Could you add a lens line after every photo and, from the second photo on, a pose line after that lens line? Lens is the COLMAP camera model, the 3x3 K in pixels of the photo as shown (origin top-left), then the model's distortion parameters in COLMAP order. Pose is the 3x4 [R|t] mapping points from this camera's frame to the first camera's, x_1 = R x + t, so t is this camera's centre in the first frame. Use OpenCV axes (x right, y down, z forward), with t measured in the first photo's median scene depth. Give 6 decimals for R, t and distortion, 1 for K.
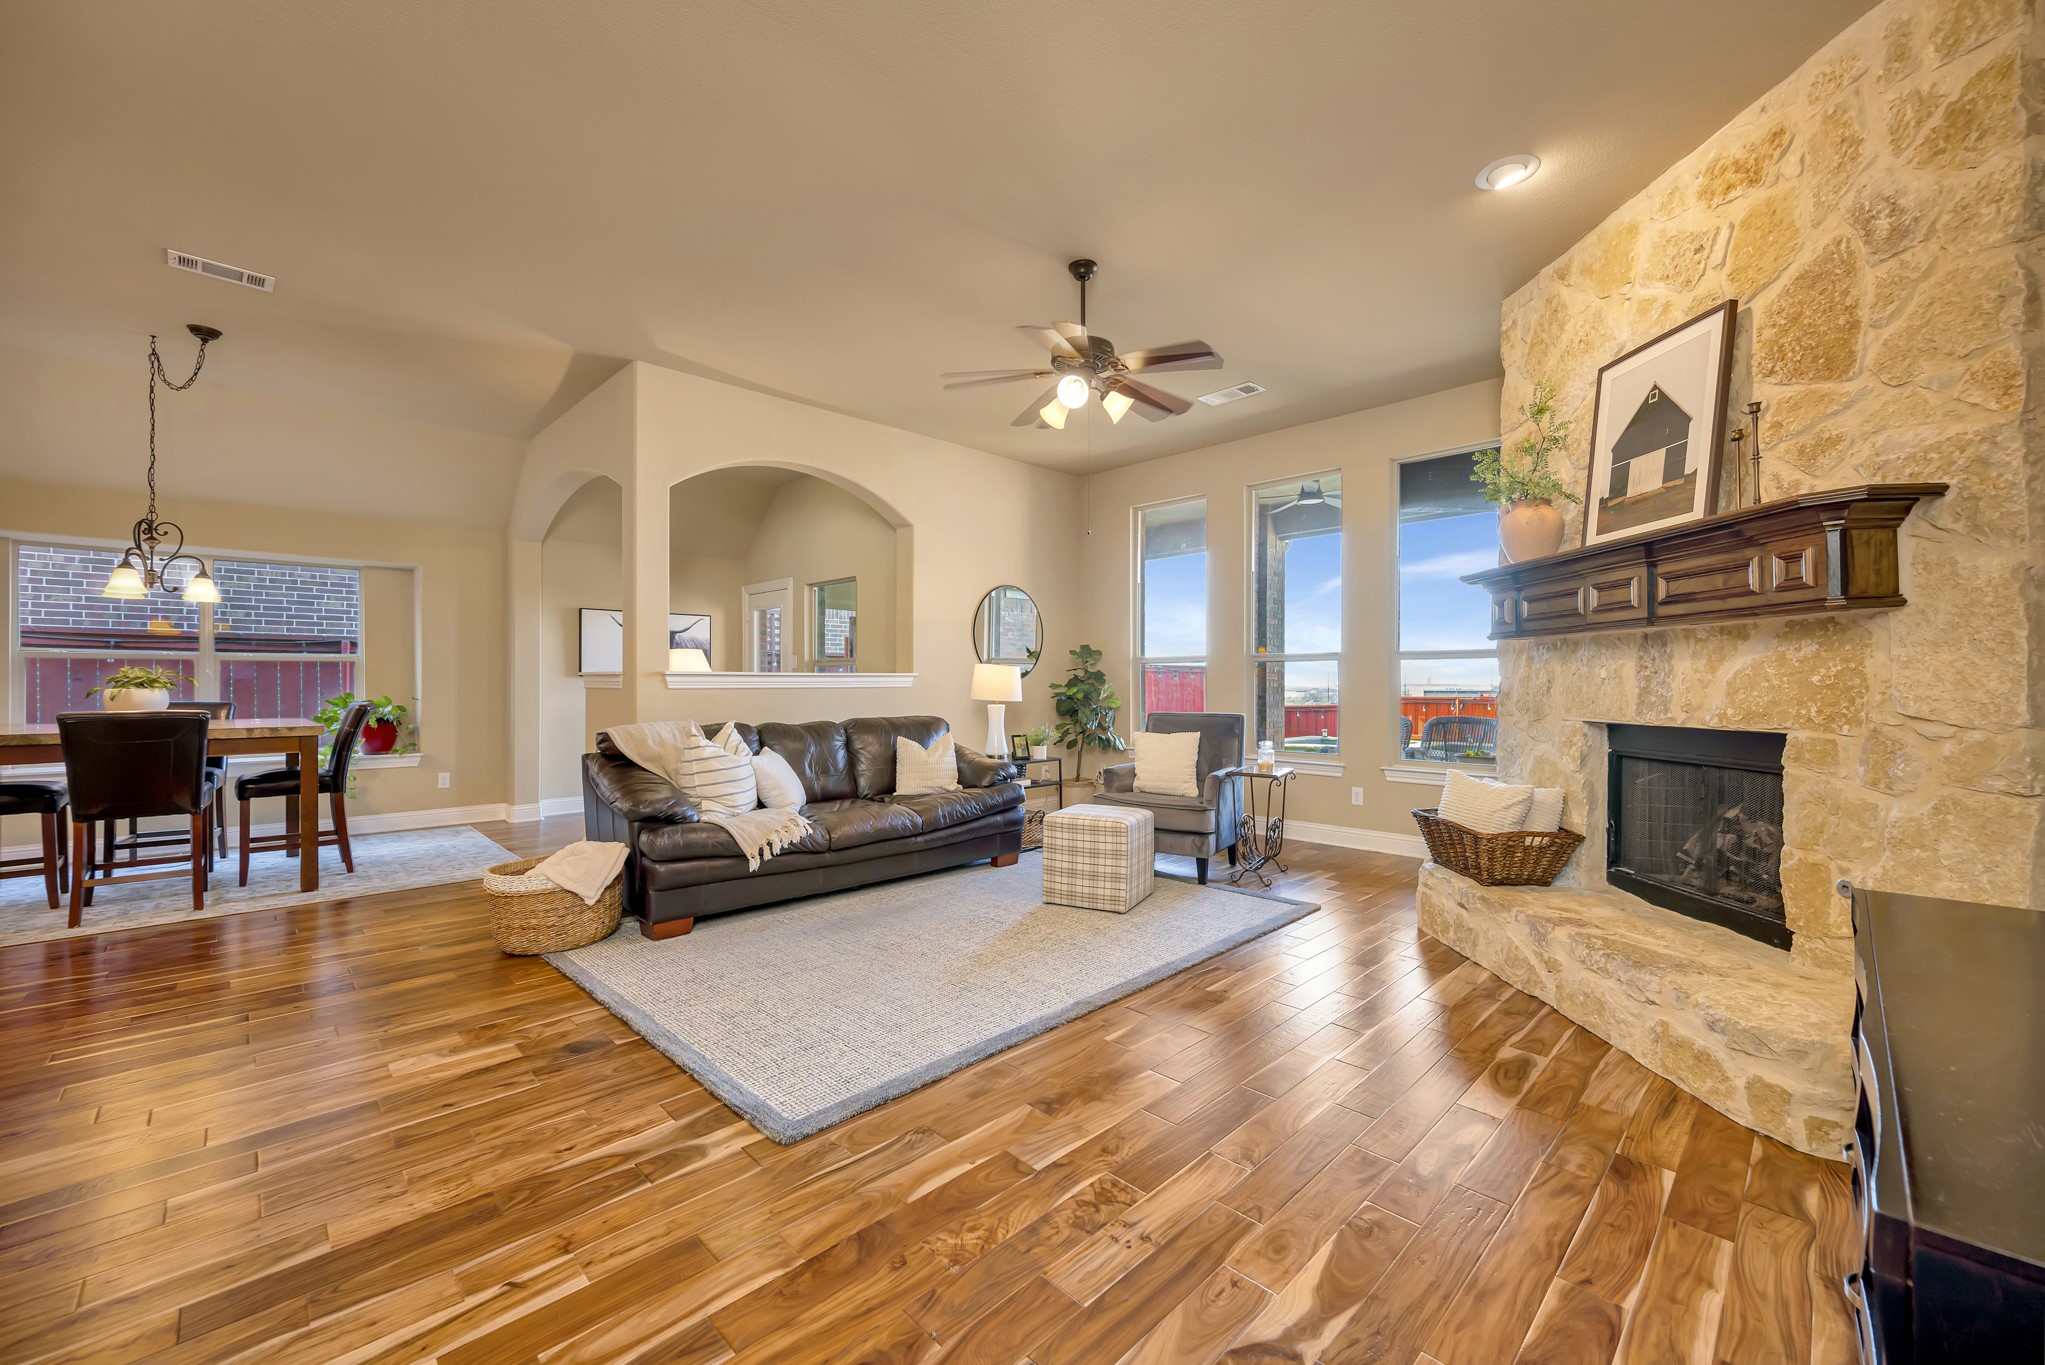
lens RADIAL K [[821.4, 0, 1022.5], [0, 821.4, 682.5], [0, 0, 1]] dist [-0.002058, 0.000124]
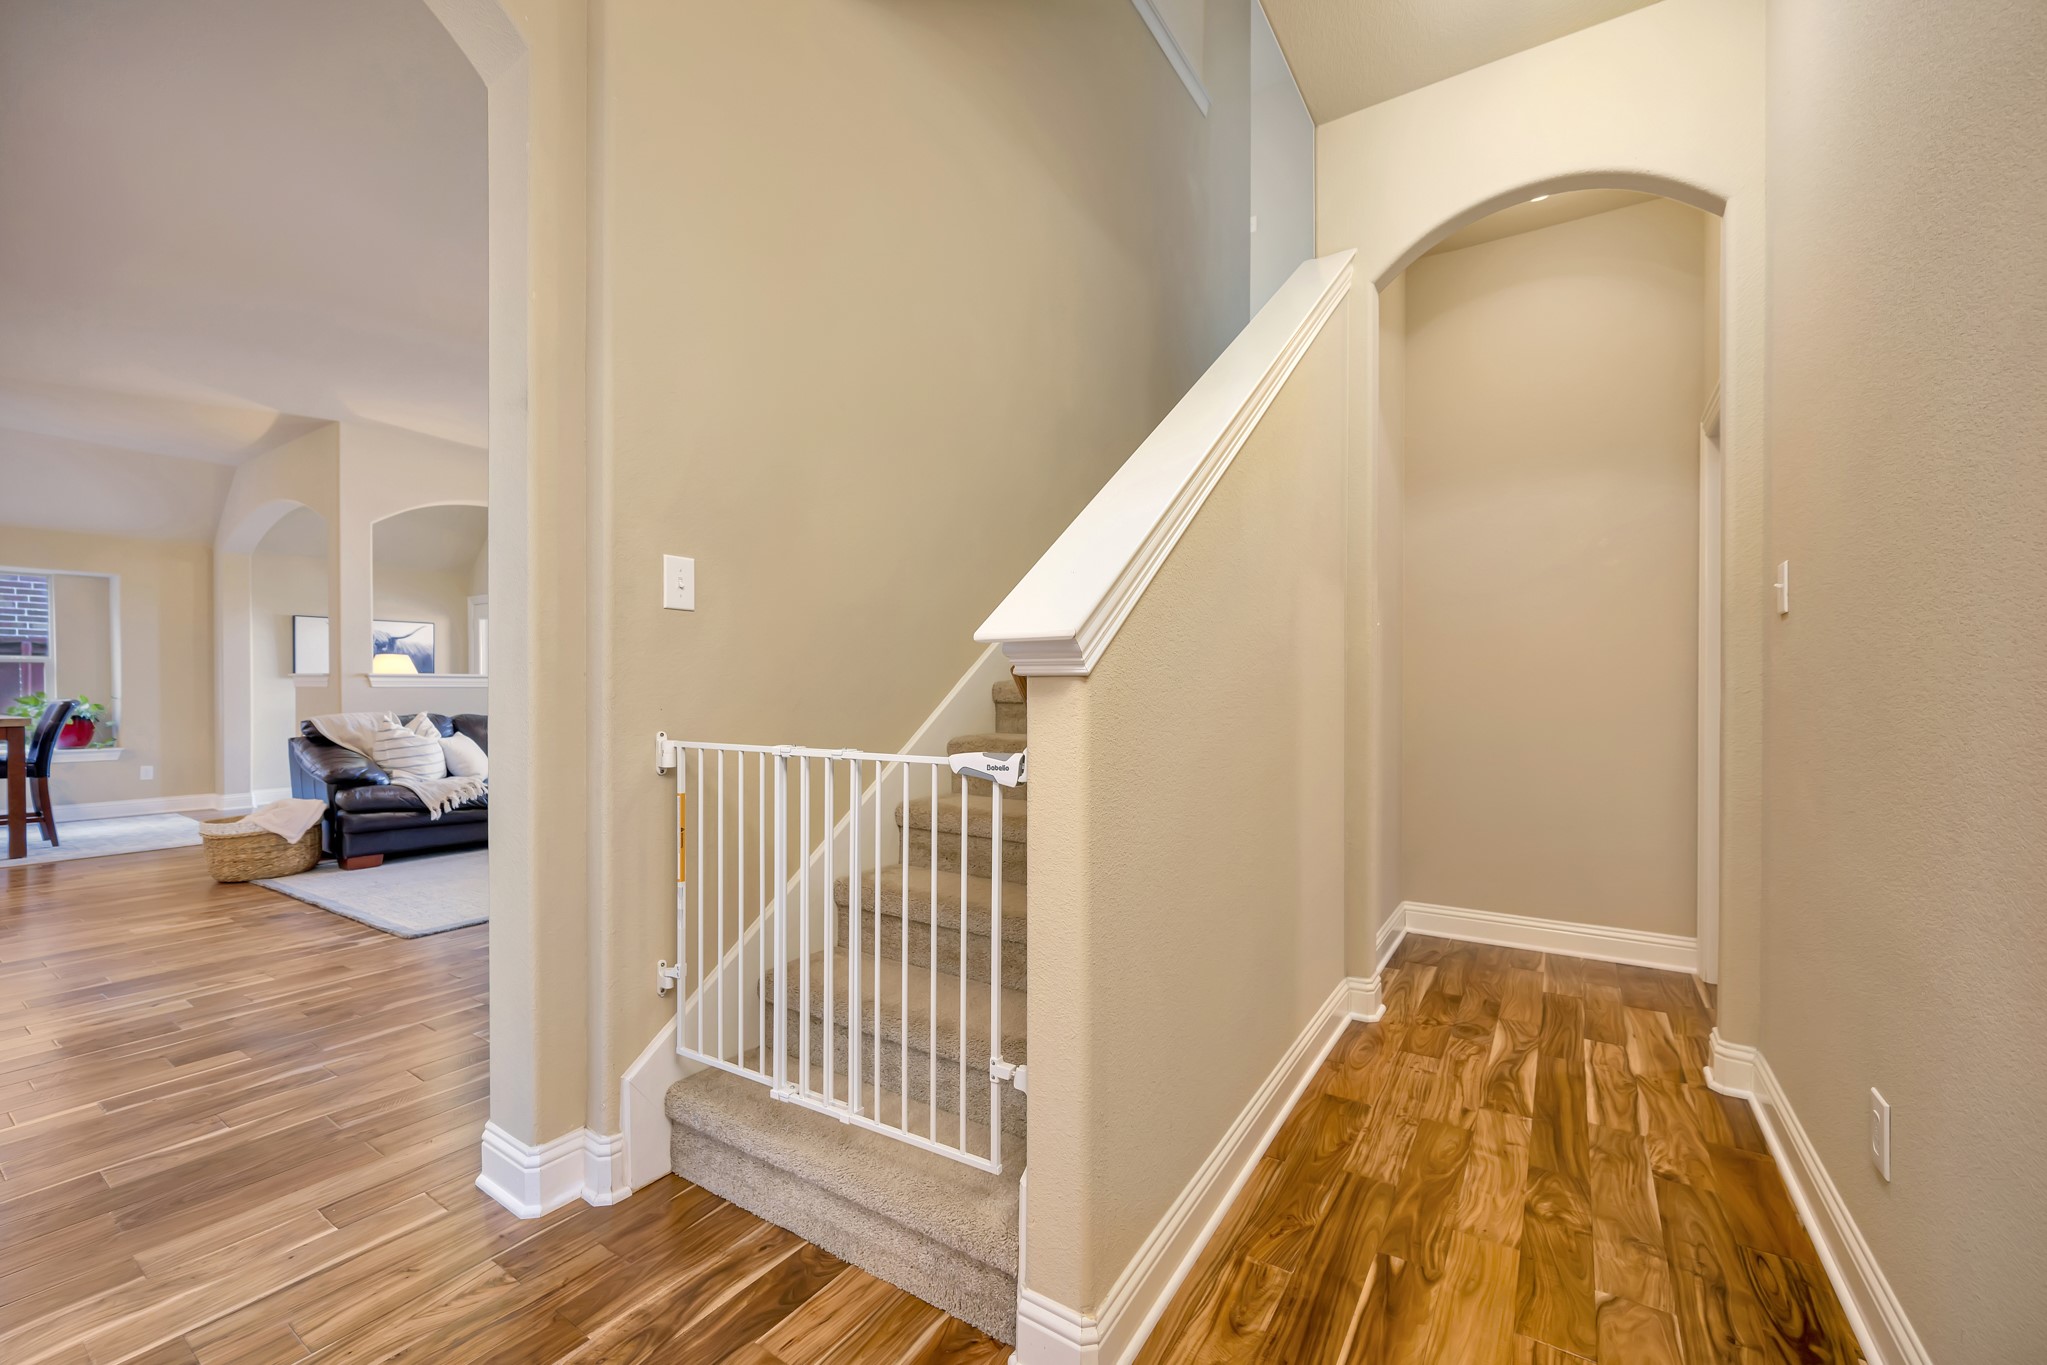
lens RADIAL K [[818.1, 0, 1031.6], [0, 818.1, 682.0], [0, 0, 1]] dist [-0.000656, 0.000047]
pose [[0.974425, -0.001394, 0.224709, 0.454162], [0.001324, 0.999999, 0.000463, 0.000506], [-0.224709, -0.000154, 0.974426, -0.747403]]
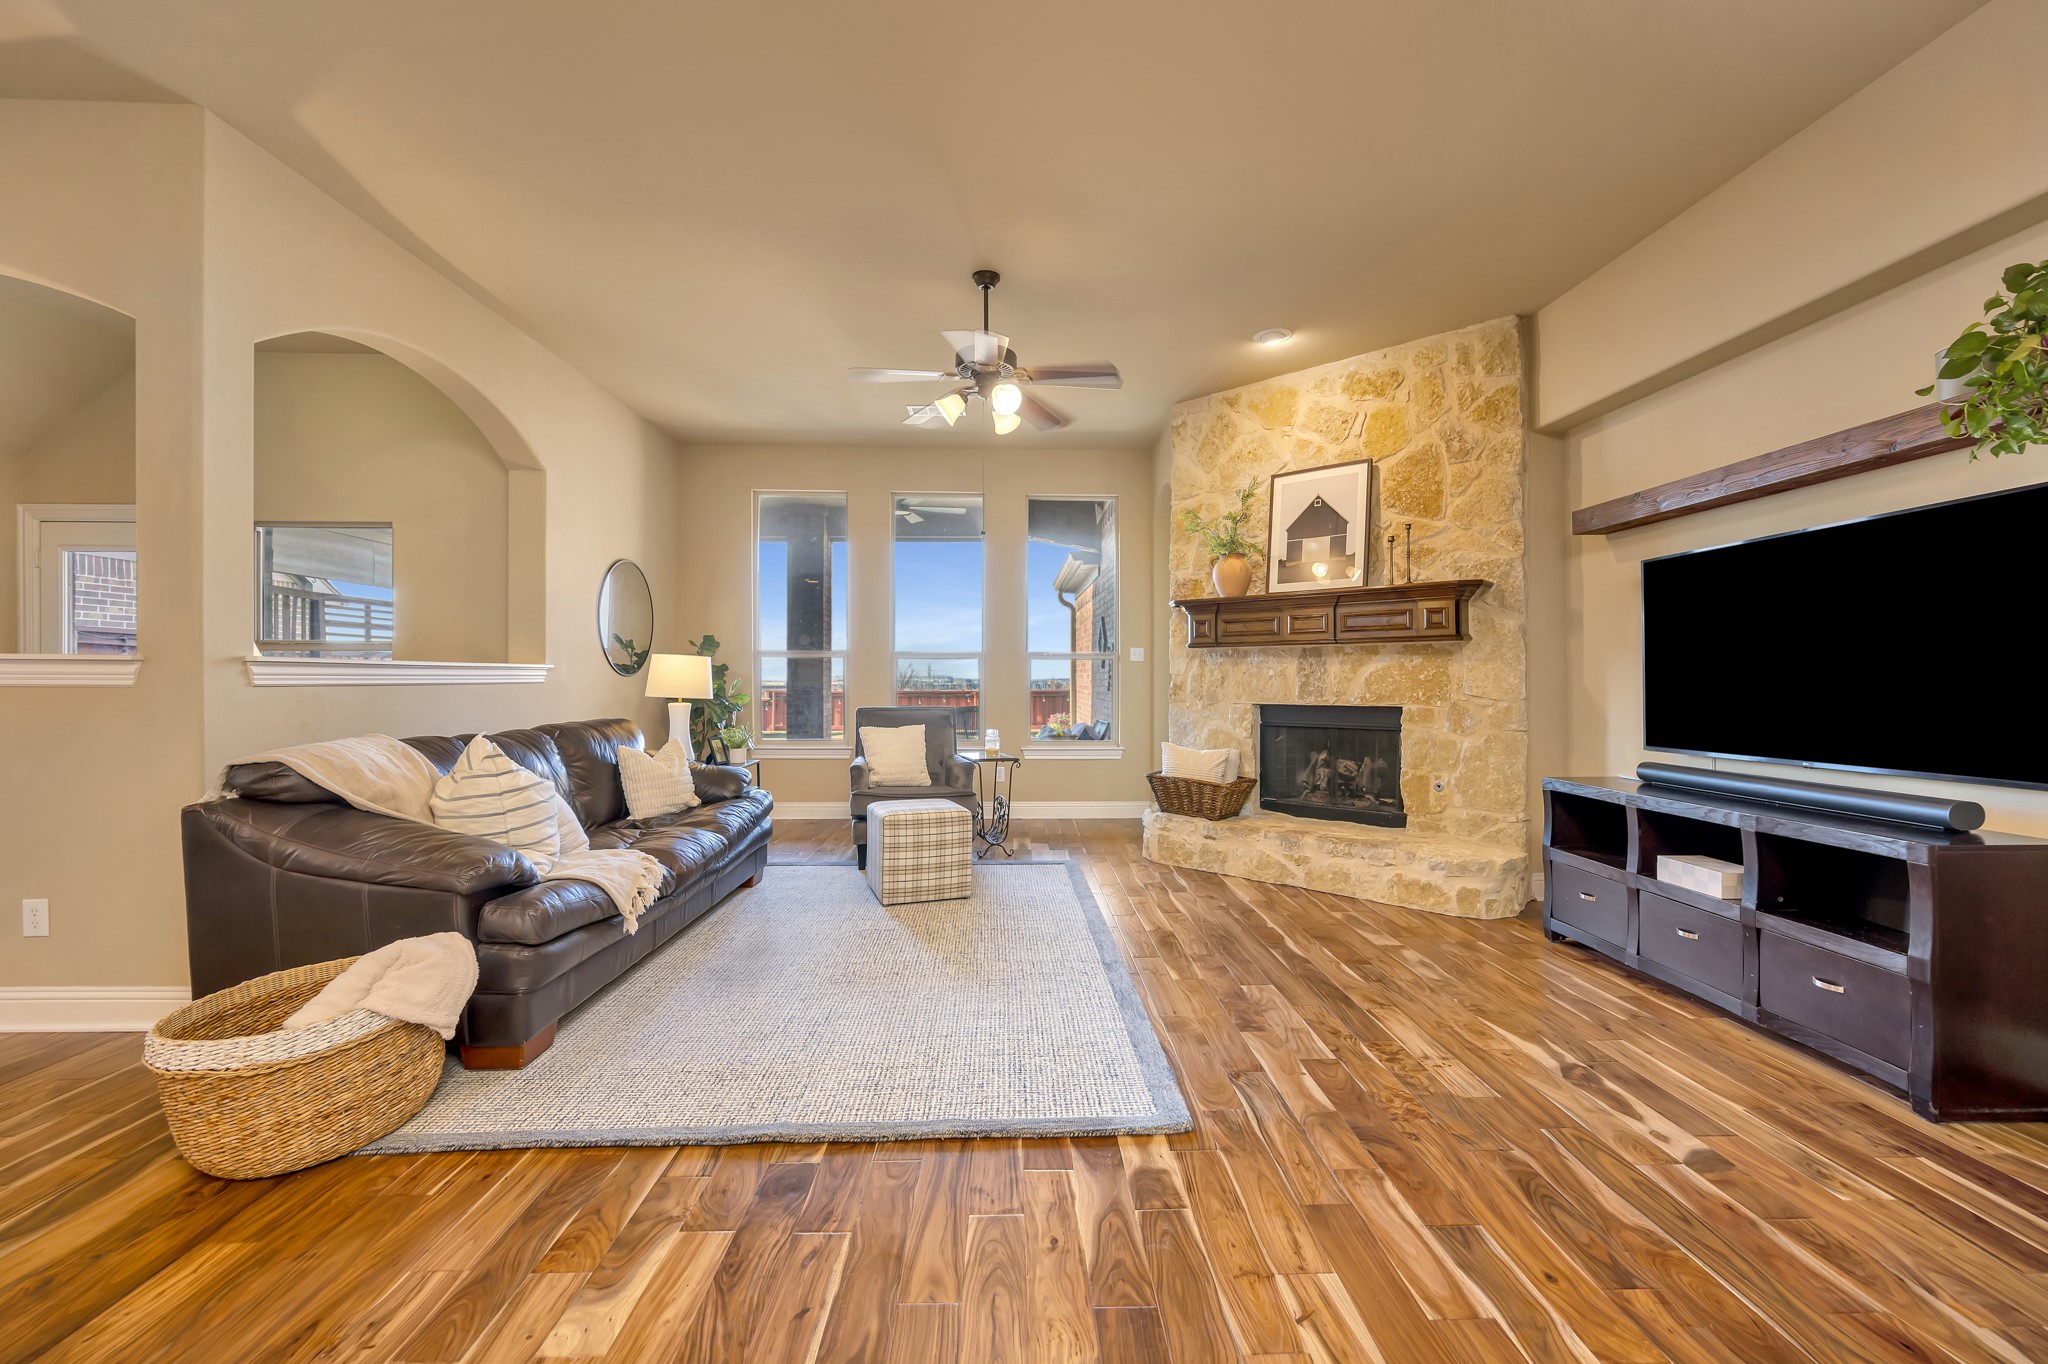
lens RADIAL K [[818.5, 0, 1032.1], [0, 818.5, 681.5], [0, 0, 1]] dist [-0.000656, 0.000047]
pose [[0.675944, -0.000332, 0.736953, -0.822517], [-0.002494, 0.999993, 0.002739, 0.002593], [-0.736949, -0.003689, 0.675938, 0.324101]]
